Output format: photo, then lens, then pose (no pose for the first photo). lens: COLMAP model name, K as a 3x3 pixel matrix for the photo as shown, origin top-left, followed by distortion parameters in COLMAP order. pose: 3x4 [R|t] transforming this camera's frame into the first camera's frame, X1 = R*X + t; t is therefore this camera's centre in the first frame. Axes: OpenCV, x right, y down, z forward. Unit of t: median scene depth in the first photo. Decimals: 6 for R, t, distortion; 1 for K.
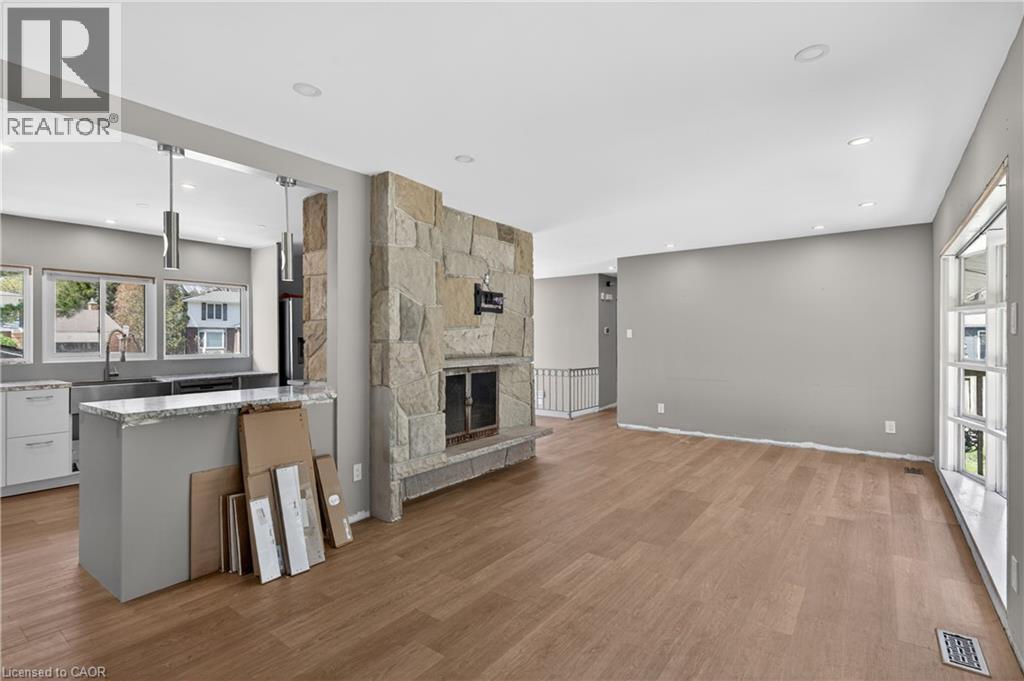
lens RADIAL K [[486.2, 0, 511.6], [0, 486.2, 336.3], [0, 0, 1]] dist [0.010628, -0.004405]
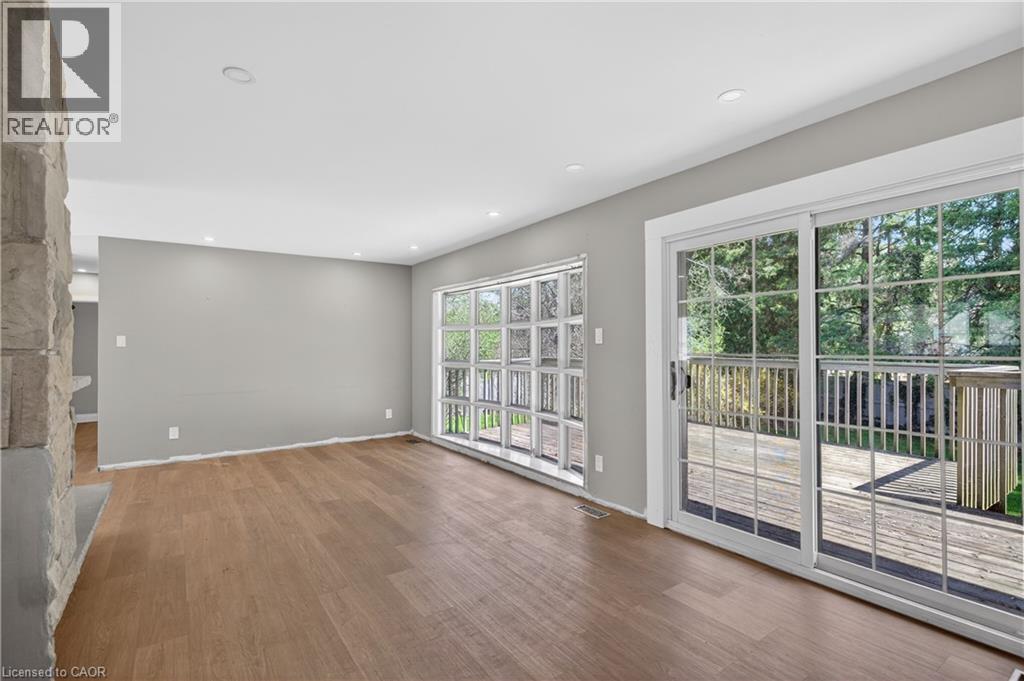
lens RADIAL K [[486.2, 0, 514.4], [0, 486.2, 344.2], [0, 0, 1]] dist [0.010628, -0.004405]
pose [[0.311503, 0.005242, 0.950231, -0.417639], [-0.002793, 0.999986, -0.004601, 0.002257], [-0.950241, -0.001221, 0.311514, 0.298458]]
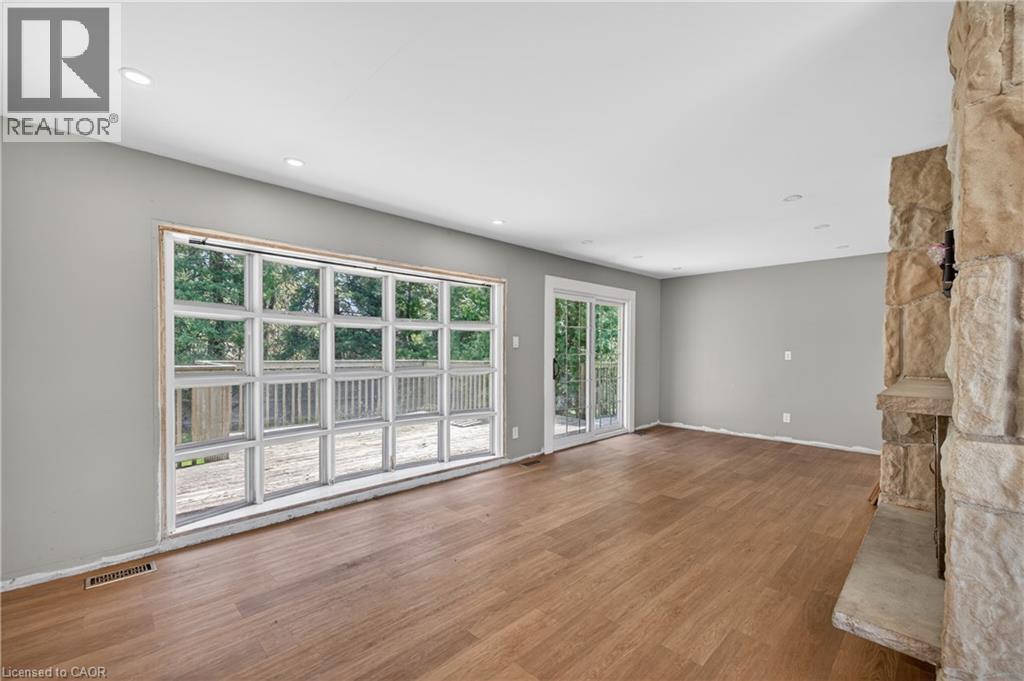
lens RADIAL K [[428.4, 0, 512.0], [0, 428.4, 359.0], [0, 0, 1]] dist [0.004622, -0.000694]
pose [[-0.989333, -0.004040, 0.145615, 0.292139], [-0.002118, 0.999909, 0.013352, 0.010870], [-0.145656, 0.012901, -0.989251, 1.460182]]
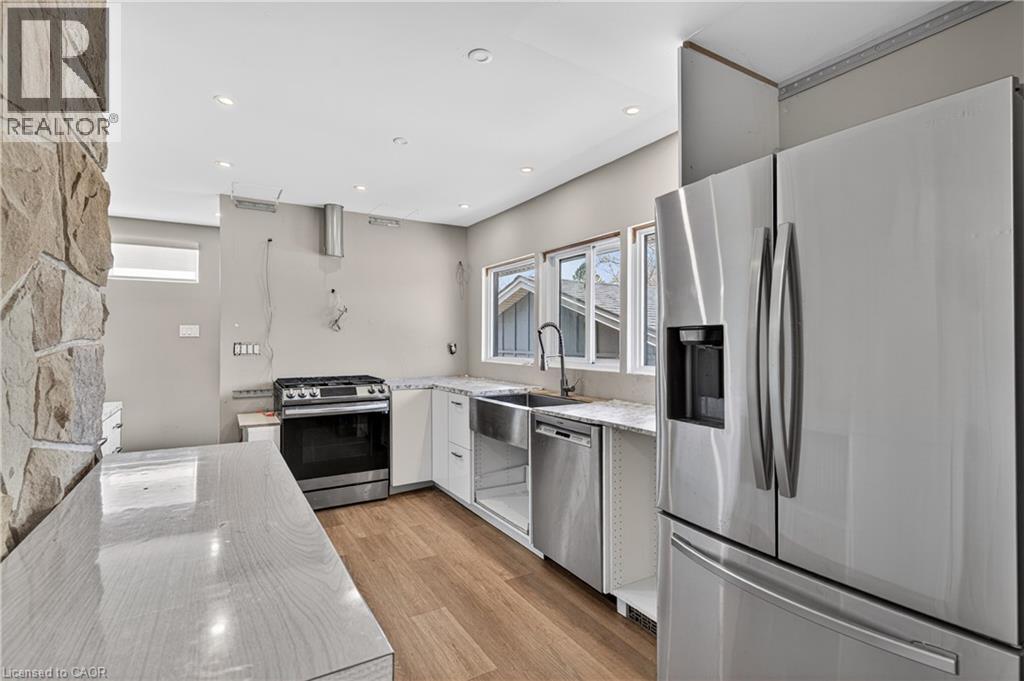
lens RADIAL K [[486.2, 0, 507.0], [0, 486.2, 337.2], [0, 0, 1]] dist [0.010628, -0.004405]
pose [[-0.378087, -0.005302, -0.925755, -0.160750], [0.007430, 0.999934, -0.008762, 0.012948], [0.925740, -0.010192, -0.378023, 1.271815]]
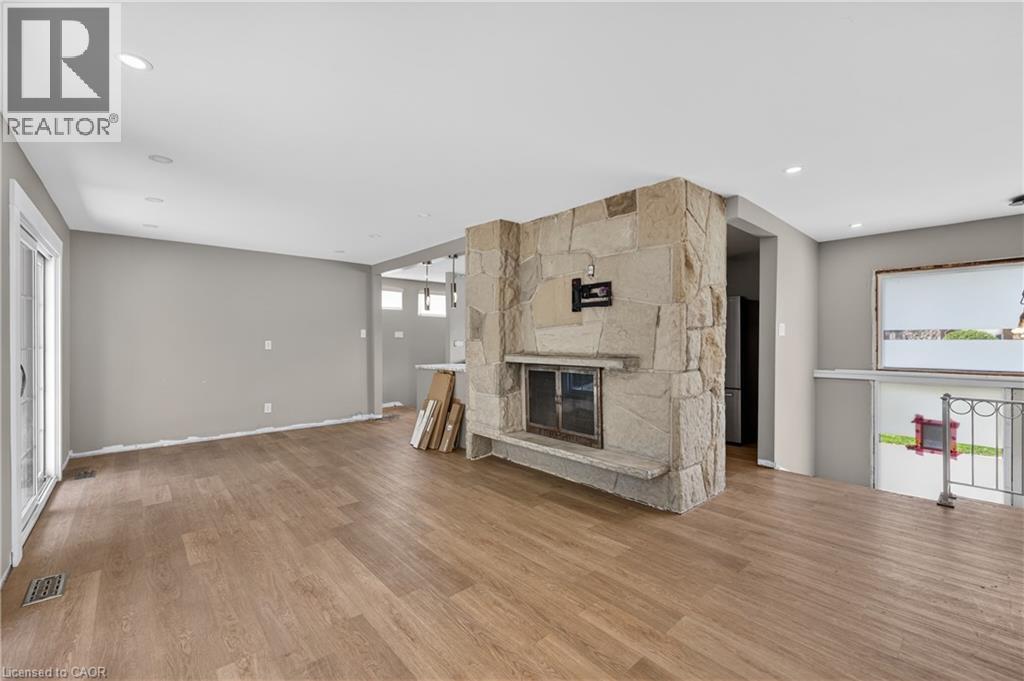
lens RADIAL K [[428.4, 0, 514.6], [0, 428.4, 339.0], [0, 0, 1]] dist [0.004622, -0.000694]
pose [[-0.194692, 0.002797, -0.980860, 0.761801], [0.011318, 0.999936, 0.000604, 0.006646], [0.980799, -0.010983, -0.194712, 1.034579]]
